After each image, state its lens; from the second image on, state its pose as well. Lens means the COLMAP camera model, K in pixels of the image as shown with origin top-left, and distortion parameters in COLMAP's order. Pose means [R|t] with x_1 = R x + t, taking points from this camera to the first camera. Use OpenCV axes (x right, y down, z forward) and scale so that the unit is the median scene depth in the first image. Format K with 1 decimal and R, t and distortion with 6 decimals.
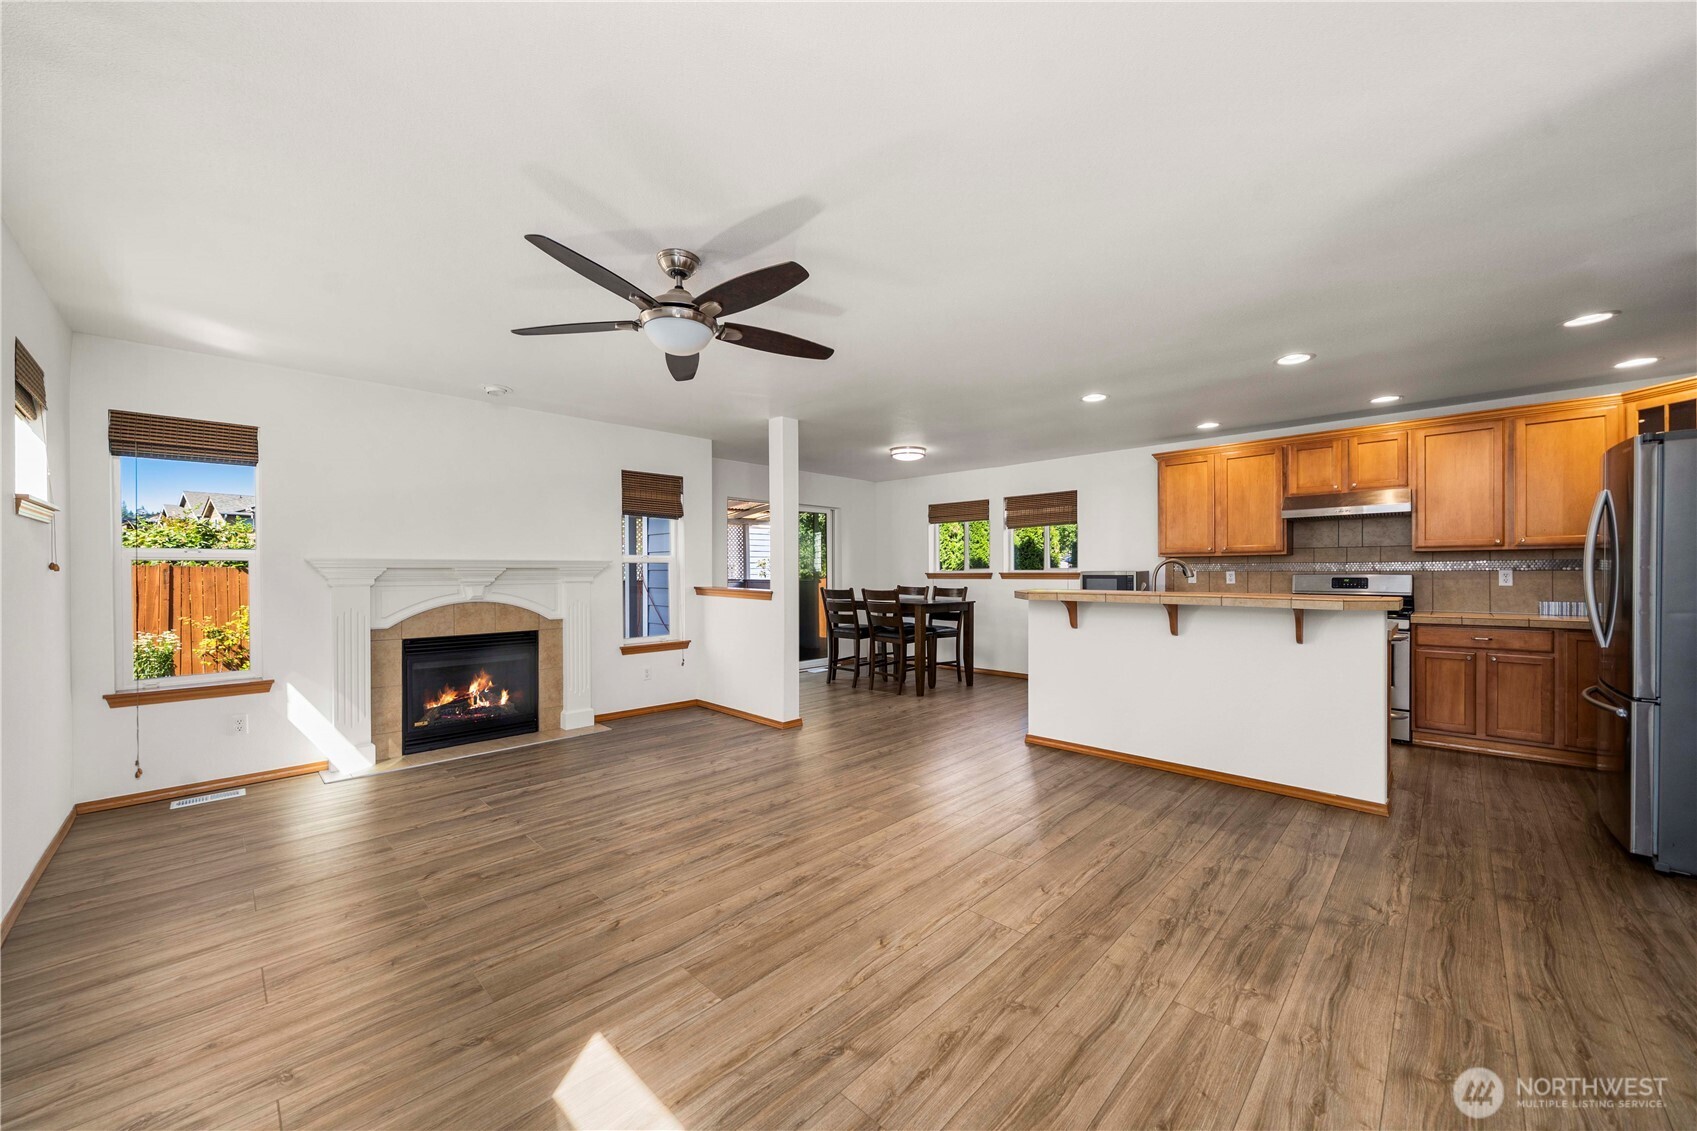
lens RADIAL K [[627.5, 0, 838.4], [0, 627.5, 571.2], [0, 0, 1]] dist [-0.003626, 0.000734]
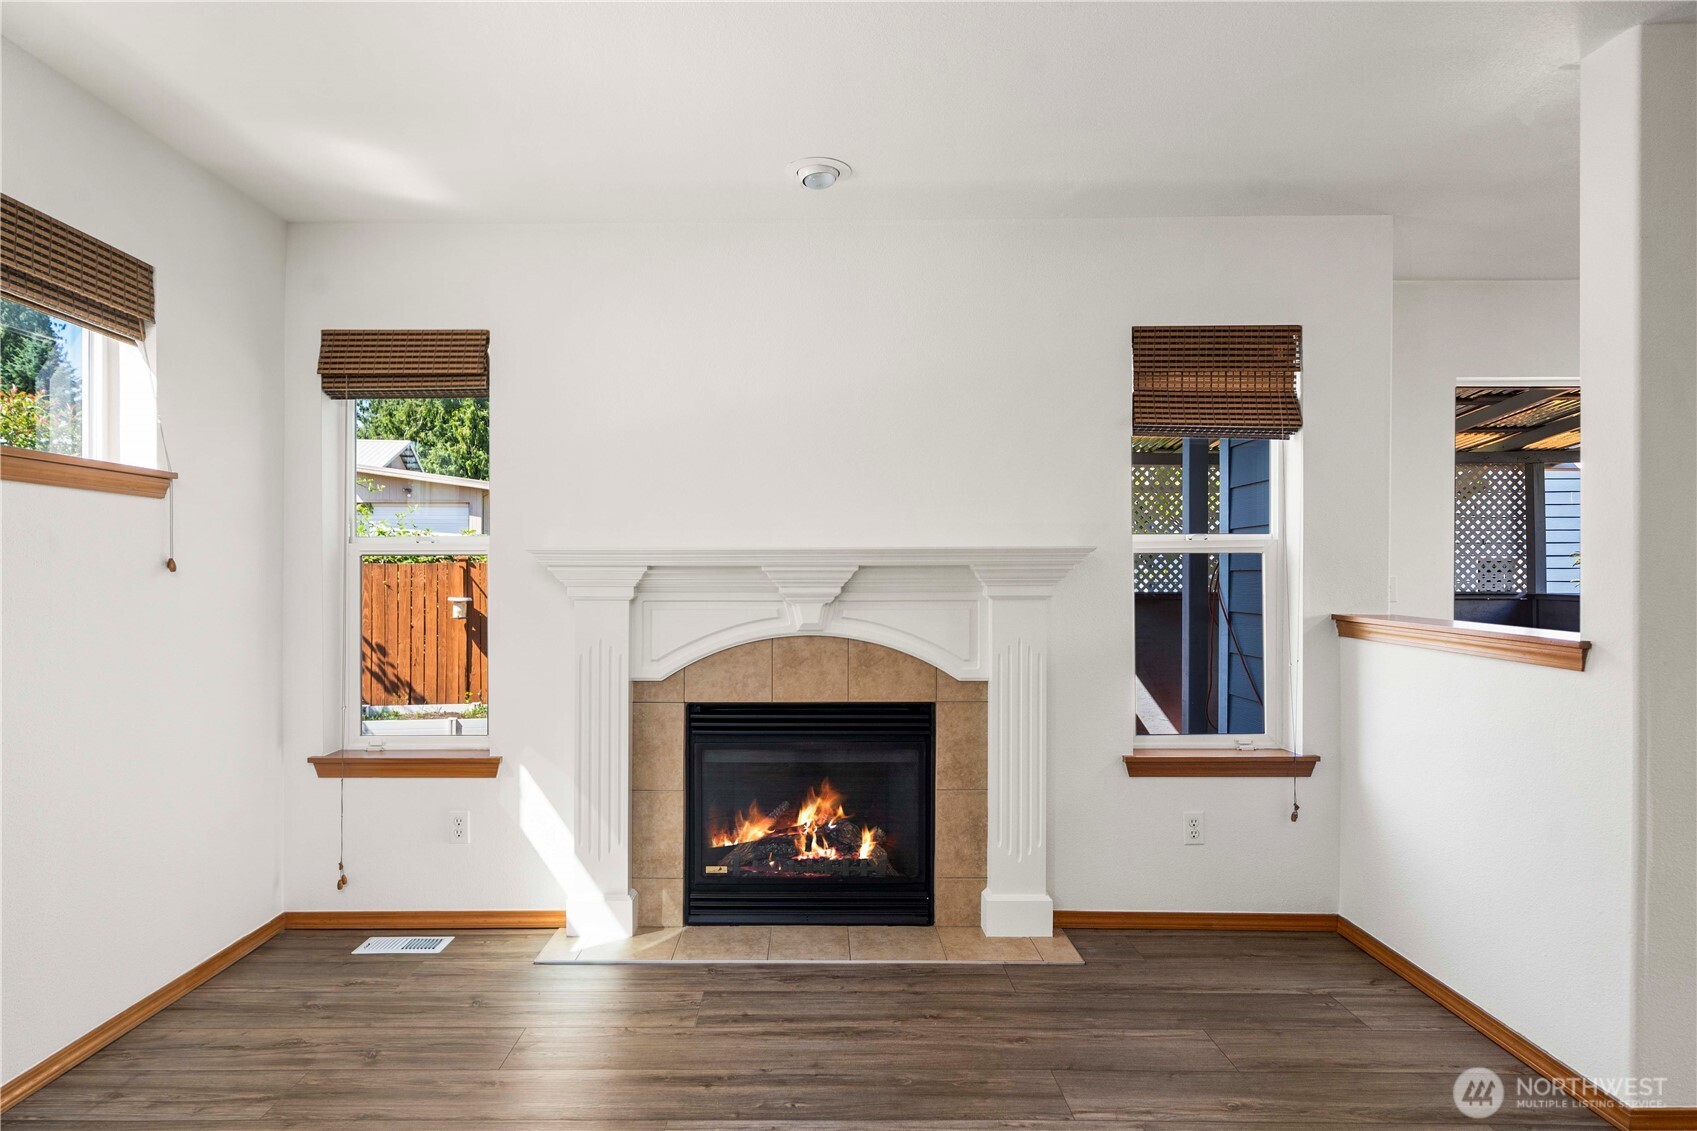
lens RADIAL K [[982.3, 0, 818.7], [0, 982.3, 585.2], [0, 0, 1]] dist [-0.001075, 0.002881]
pose [[0.699878, 0.006900, -0.714229, -0.032870], [-0.001485, 0.999965, 0.008205, 0.003669], [0.714261, -0.004682, 0.699864, 0.470262]]
